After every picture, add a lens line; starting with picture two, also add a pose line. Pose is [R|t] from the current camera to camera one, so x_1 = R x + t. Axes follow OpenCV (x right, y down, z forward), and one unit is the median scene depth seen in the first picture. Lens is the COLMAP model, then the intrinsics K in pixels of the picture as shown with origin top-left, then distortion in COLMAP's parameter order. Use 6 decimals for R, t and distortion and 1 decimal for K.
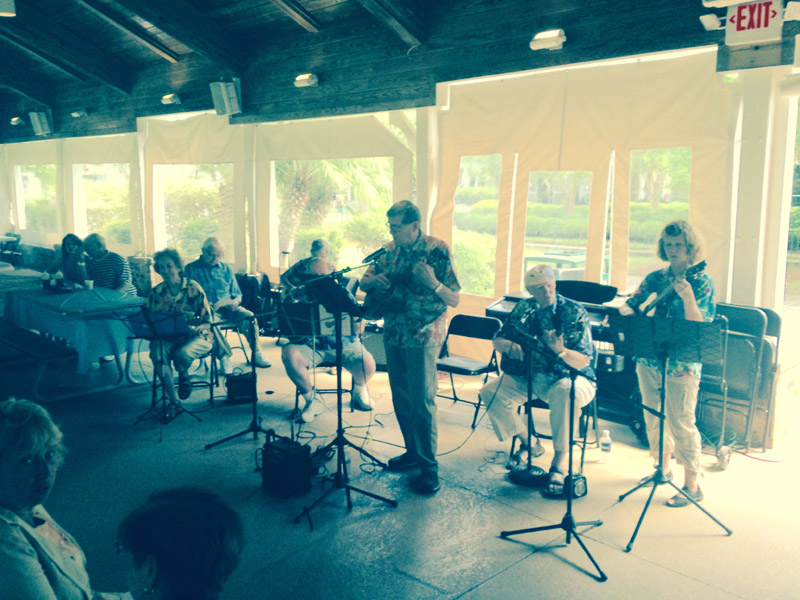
lens RADIAL K [[719.3, 0, 400.0], [0, 719.3, 300.0], [0, 0, 1]] dist [0.202505, -0.283268]
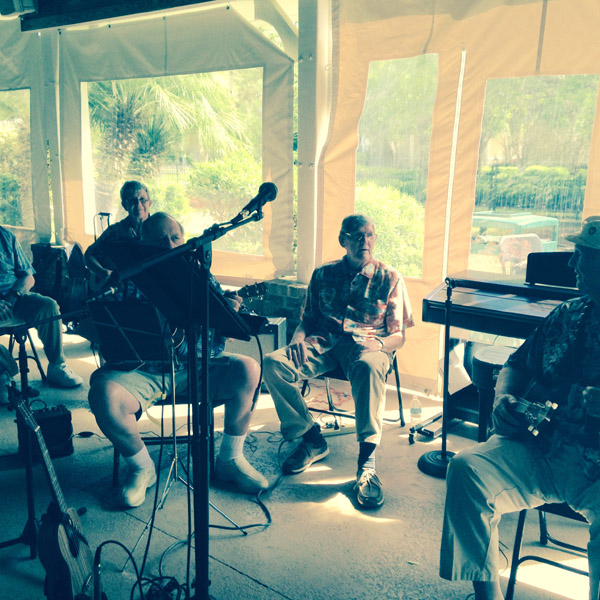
lens RADIAL K [[721.5, 0, 306.3], [0, 721.5, 300.6], [0, 0, 1]] dist [0.228772, -0.363995]
pose [[0.995856, -0.012087, 0.090142, -0.035468], [0.008178, 0.999015, 0.043604, -0.013346], [-0.090581, -0.042686, 0.994974, 0.350717]]
